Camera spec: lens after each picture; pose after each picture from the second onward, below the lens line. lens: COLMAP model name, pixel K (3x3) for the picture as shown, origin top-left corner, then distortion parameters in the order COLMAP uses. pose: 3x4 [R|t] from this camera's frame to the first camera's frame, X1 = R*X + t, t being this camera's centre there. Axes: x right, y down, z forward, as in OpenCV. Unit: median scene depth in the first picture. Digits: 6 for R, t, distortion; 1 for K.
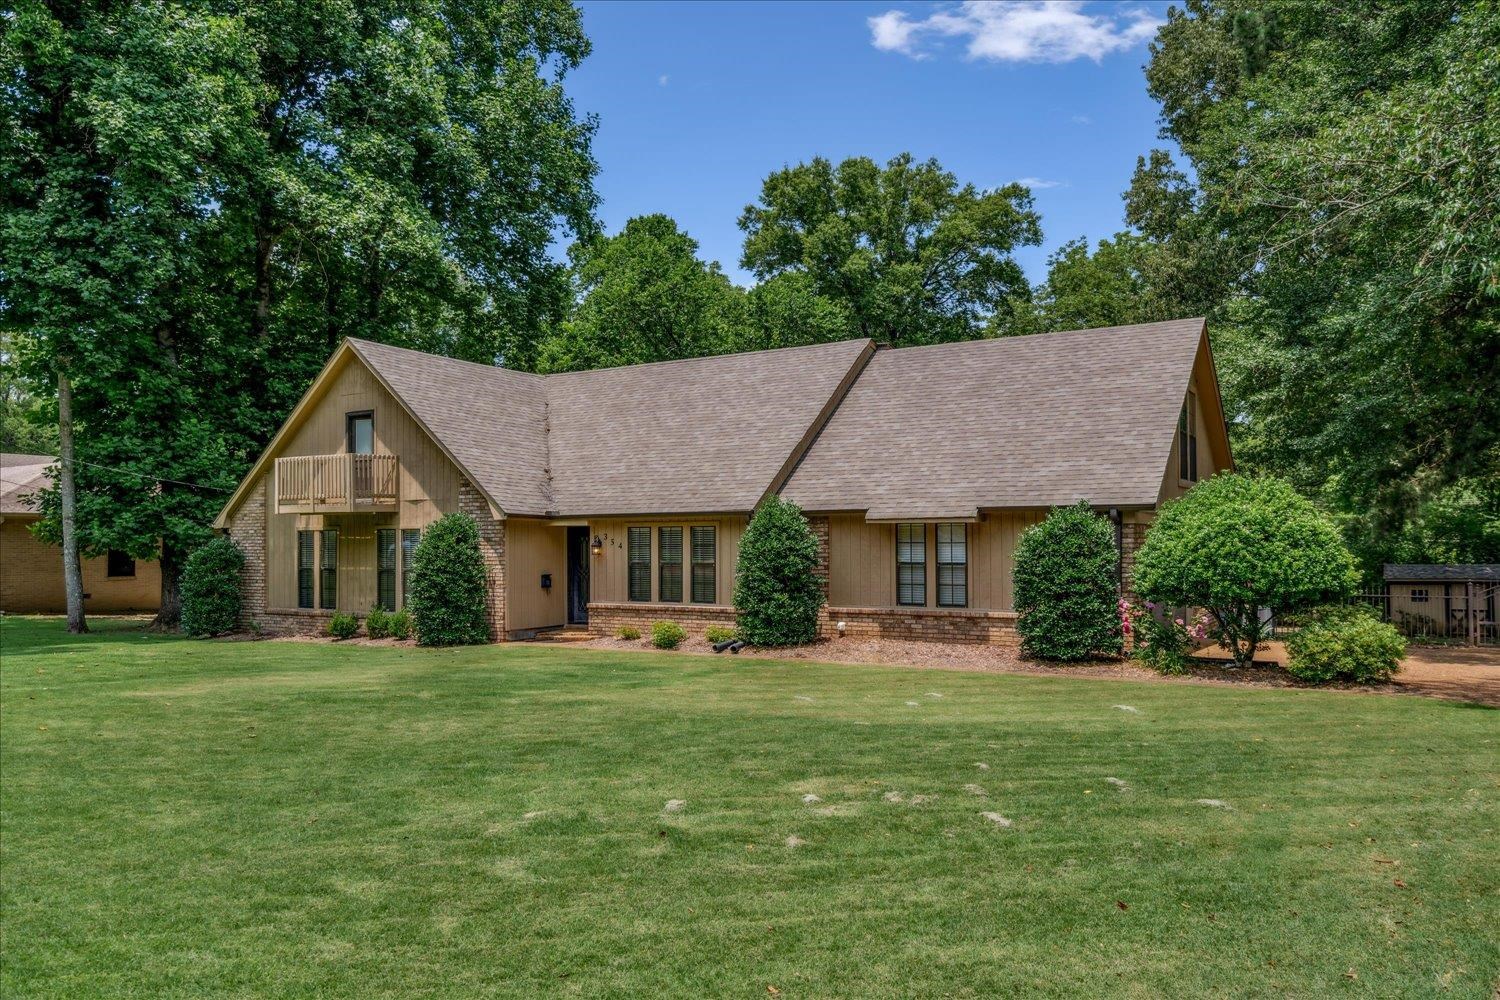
lens RADIAL K [[1087.3, 0, 750.7], [0, 1087.3, 530.8], [0, 0, 1]] dist [-0.002914, 0.000430]
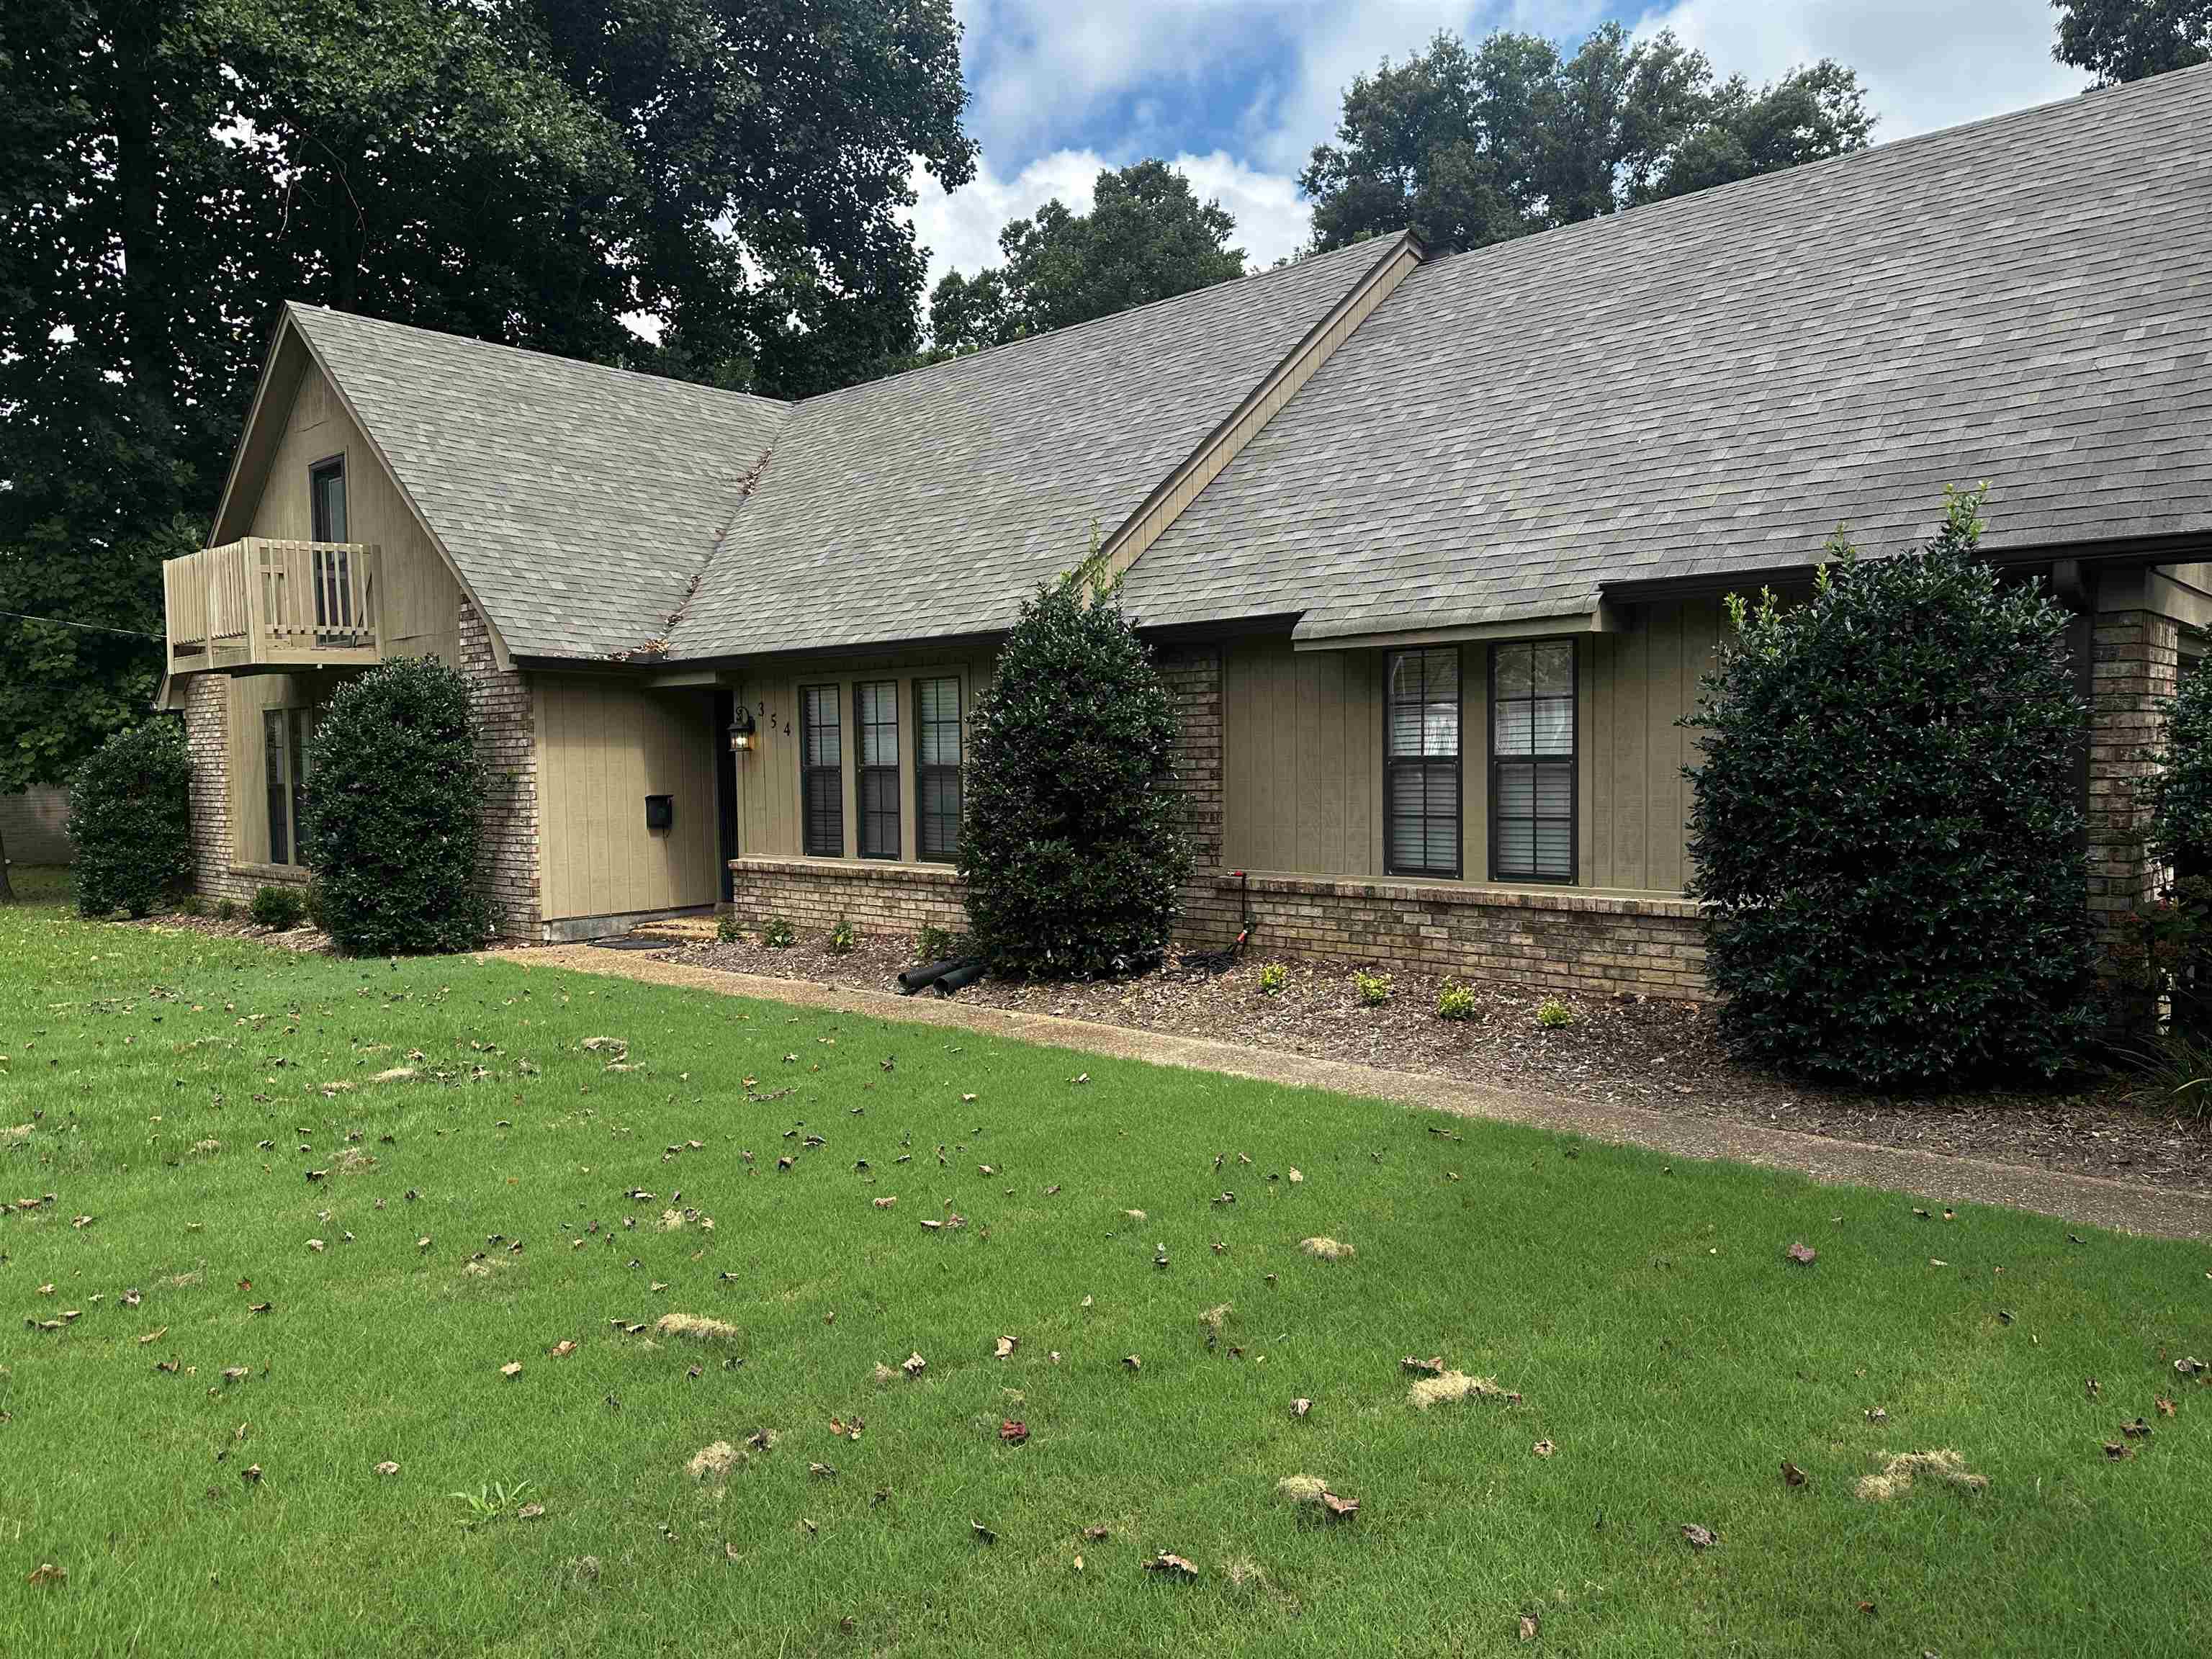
lens RADIAL K [[1494.9, 0, 1106.0], [0, 1494.9, 829.5], [0, 0, 1]] dist [0.073232, -0.101584]
pose [[0.977684, -0.000233, -0.210080, 0.138927], [0.013462, 0.998014, 0.061542, 0.019731], [0.209649, -0.062997, 0.975745, 0.453477]]
